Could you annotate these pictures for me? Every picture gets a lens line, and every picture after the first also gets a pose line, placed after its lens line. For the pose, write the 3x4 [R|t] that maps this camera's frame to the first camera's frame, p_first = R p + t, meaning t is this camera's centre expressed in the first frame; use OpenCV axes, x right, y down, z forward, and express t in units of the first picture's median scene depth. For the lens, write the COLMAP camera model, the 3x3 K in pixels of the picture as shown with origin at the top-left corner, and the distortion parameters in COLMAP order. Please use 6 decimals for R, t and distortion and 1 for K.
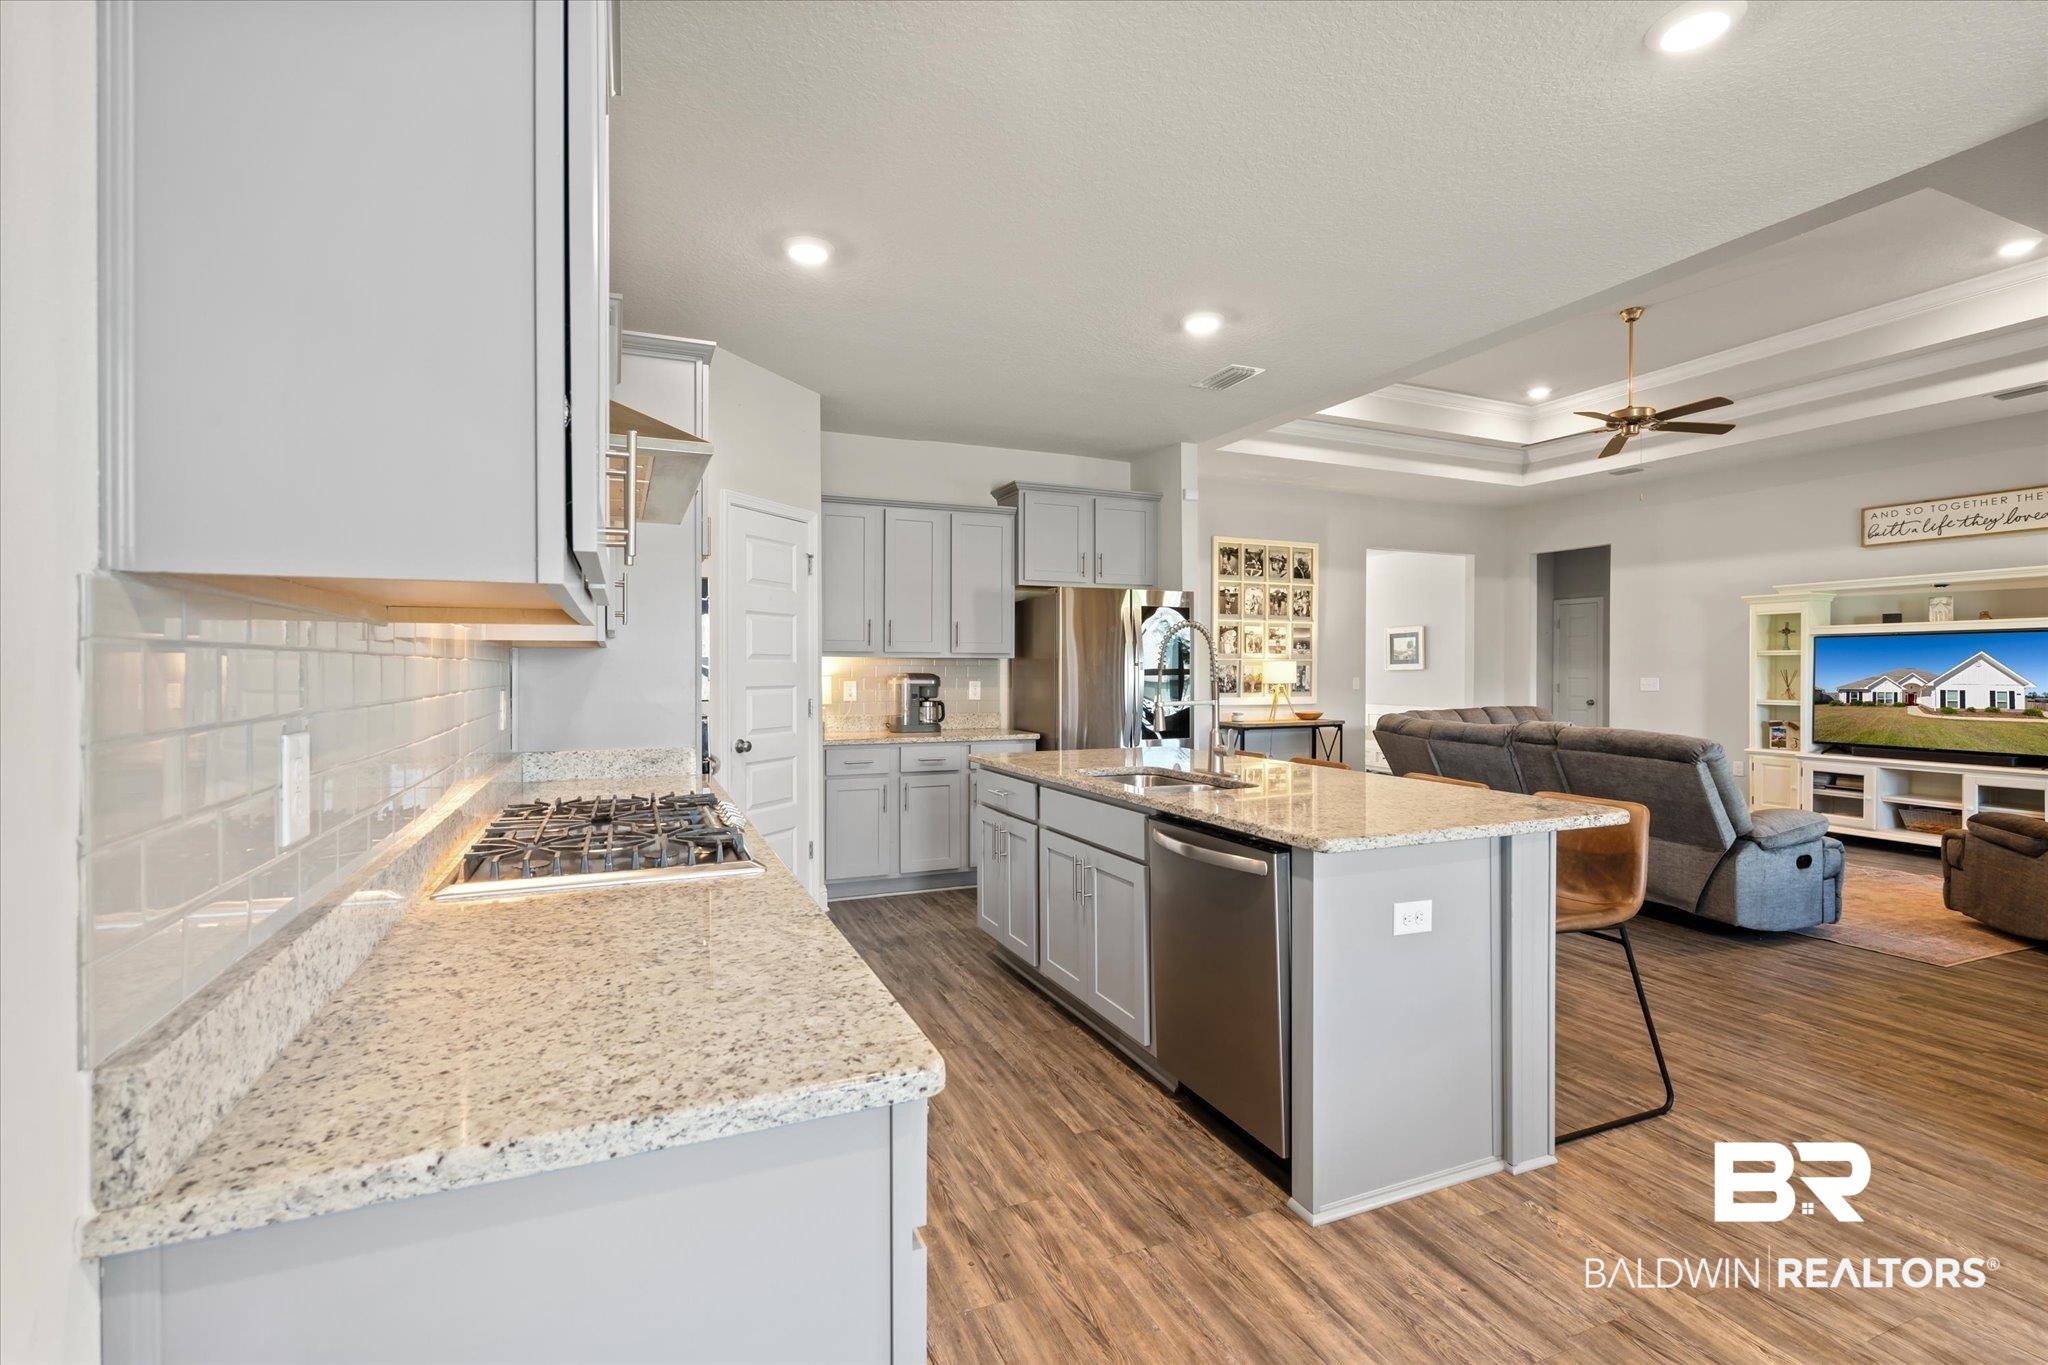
lens RADIAL K [[909.1, 0, 1040.2], [0, 909.1, 678.5], [0, 0, 1]] dist [-0.001193, -0.000447]
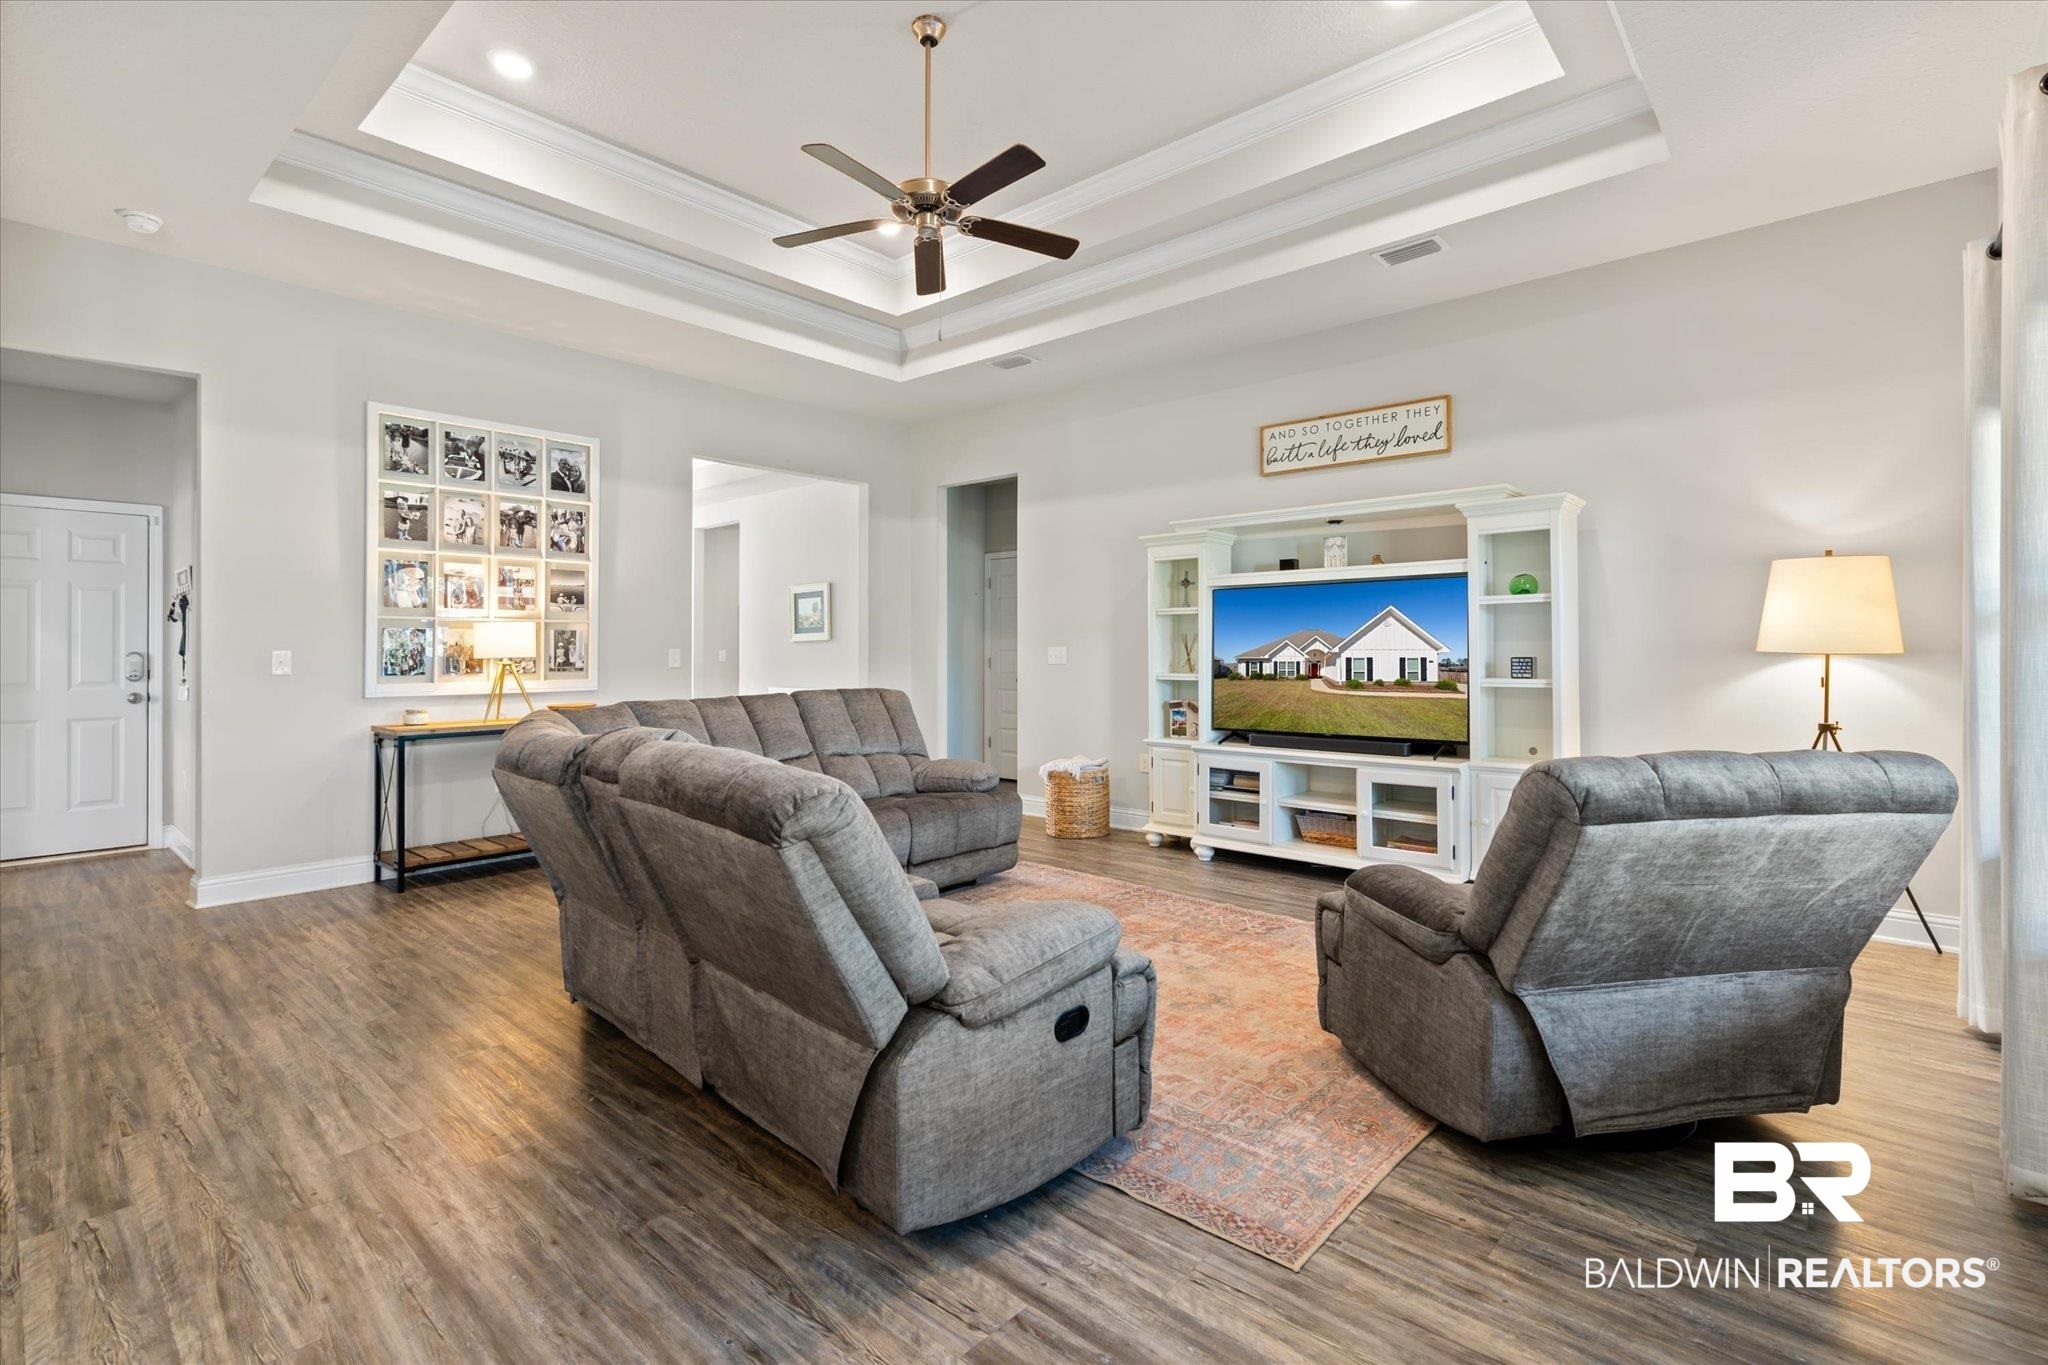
lens RADIAL K [[931.2, 0, 1030.5], [0, 931.2, 654.3], [0, 0, 1]] dist [-0.014181, 0.000060]
pose [[0.906977, -0.006678, 0.421128, 0.377996], [0.009232, 0.999949, -0.004028, 0.009774], [-0.421080, 0.007541, 0.906992, 0.350590]]
